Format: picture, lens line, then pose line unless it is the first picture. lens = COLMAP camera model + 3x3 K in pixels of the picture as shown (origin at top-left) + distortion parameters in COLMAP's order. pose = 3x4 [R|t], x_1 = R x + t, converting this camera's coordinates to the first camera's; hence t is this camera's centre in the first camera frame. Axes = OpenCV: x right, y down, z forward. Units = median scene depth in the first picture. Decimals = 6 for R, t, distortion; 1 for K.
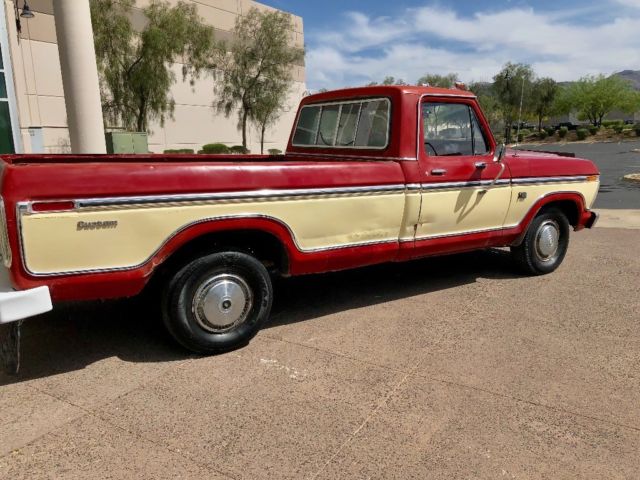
lens RADIAL K [[527.0, 0, 319.7], [0, 527.0, 238.8], [0, 0, 1]] dist [0.017502, -0.006623]
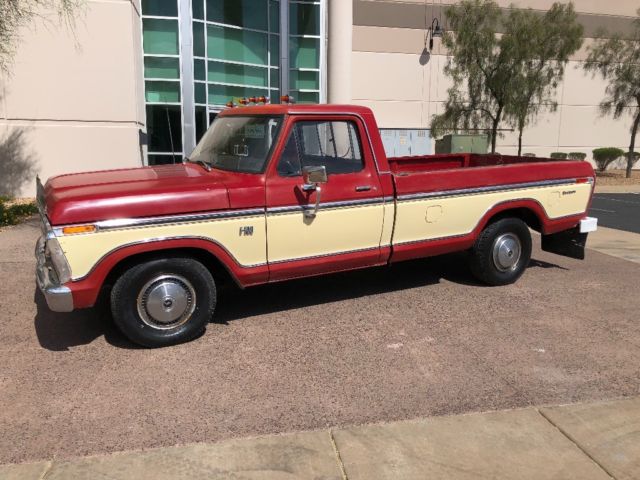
lens RADIAL K [[527.0, 0, 318.7], [0, 527.0, 236.4], [0, 0, 1]] dist [0.017502, -0.006623]
pose [[0.668556, 0.157729, -0.726742, 1.287748], [-0.160830, 0.984788, 0.065781, -0.070654], [0.726062, 0.072904, 0.683753, 0.172950]]
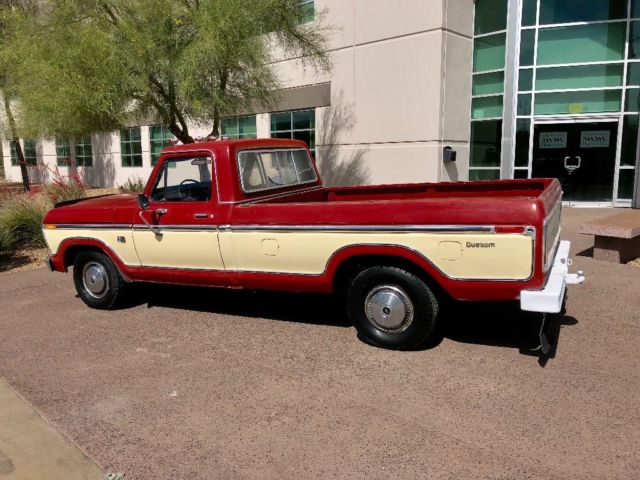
lens RADIAL K [[527.0, 0, 317.0], [0, 527.0, 240.6], [0, 0, 1]] dist [0.017502, -0.006623]
pose [[-0.235318, 0.185378, -0.954076, 1.647698], [-0.151747, 0.962595, 0.224461, -0.358586], [0.959999, 0.197598, -0.198386, 1.429660]]
